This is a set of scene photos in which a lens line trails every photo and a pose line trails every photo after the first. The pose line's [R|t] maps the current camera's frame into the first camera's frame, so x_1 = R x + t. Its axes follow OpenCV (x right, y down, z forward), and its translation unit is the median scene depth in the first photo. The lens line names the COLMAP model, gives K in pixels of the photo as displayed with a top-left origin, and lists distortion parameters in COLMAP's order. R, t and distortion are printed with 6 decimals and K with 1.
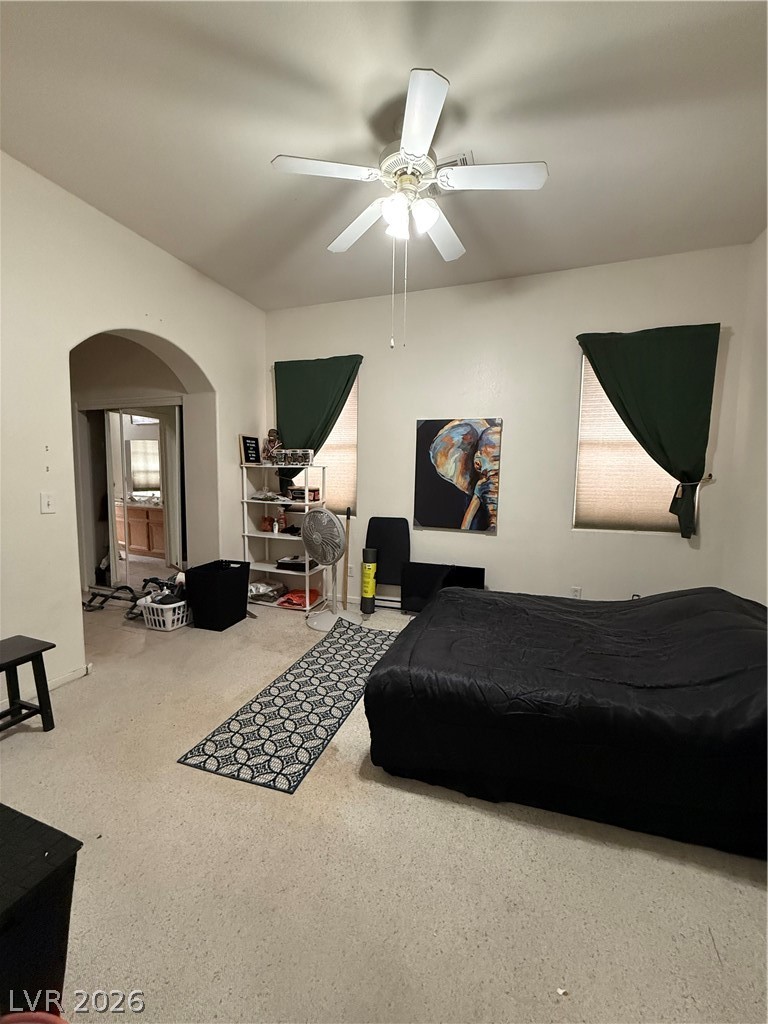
lens RADIAL K [[412.0, 0, 383.7], [0, 412.0, 509.5], [0, 0, 1]] dist [0.011333, 0.000071]
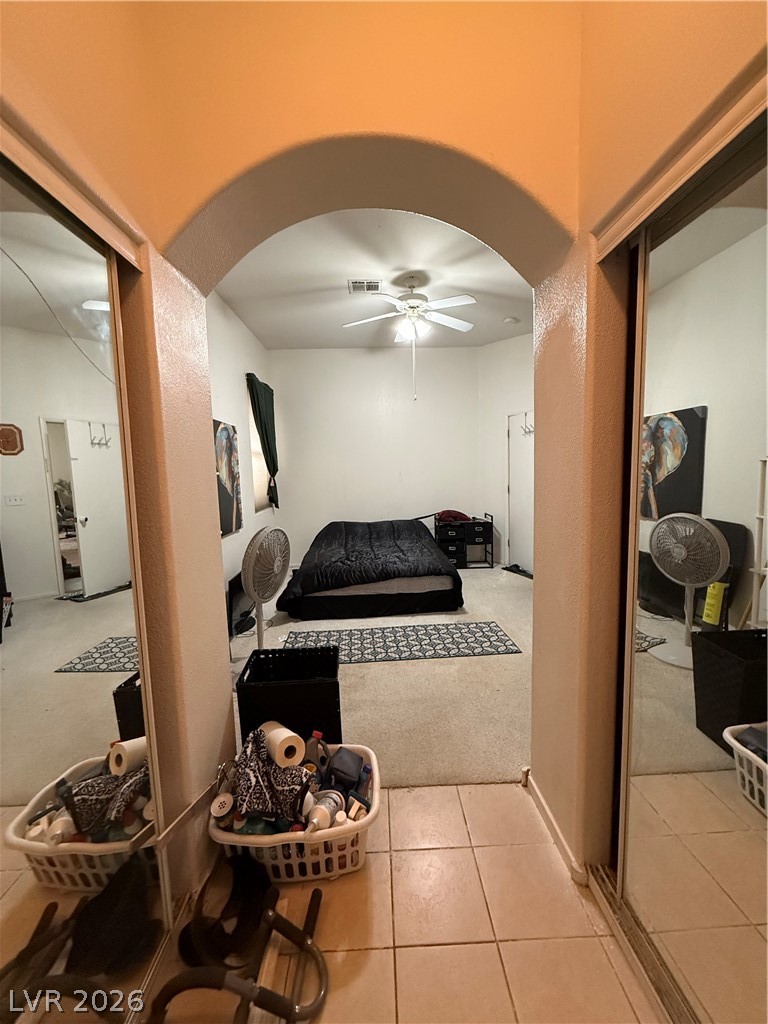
lens RADIAL K [[412.0, 0, 385.7], [0, 412.0, 511.0], [0, 0, 1]] dist [0.011333, 0.000071]
pose [[-0.378349, -0.102048, 0.920021, -1.622814], [0.116020, 0.980839, 0.156506, -0.219955], [-0.918363, 0.165955, -0.359260, 1.870075]]
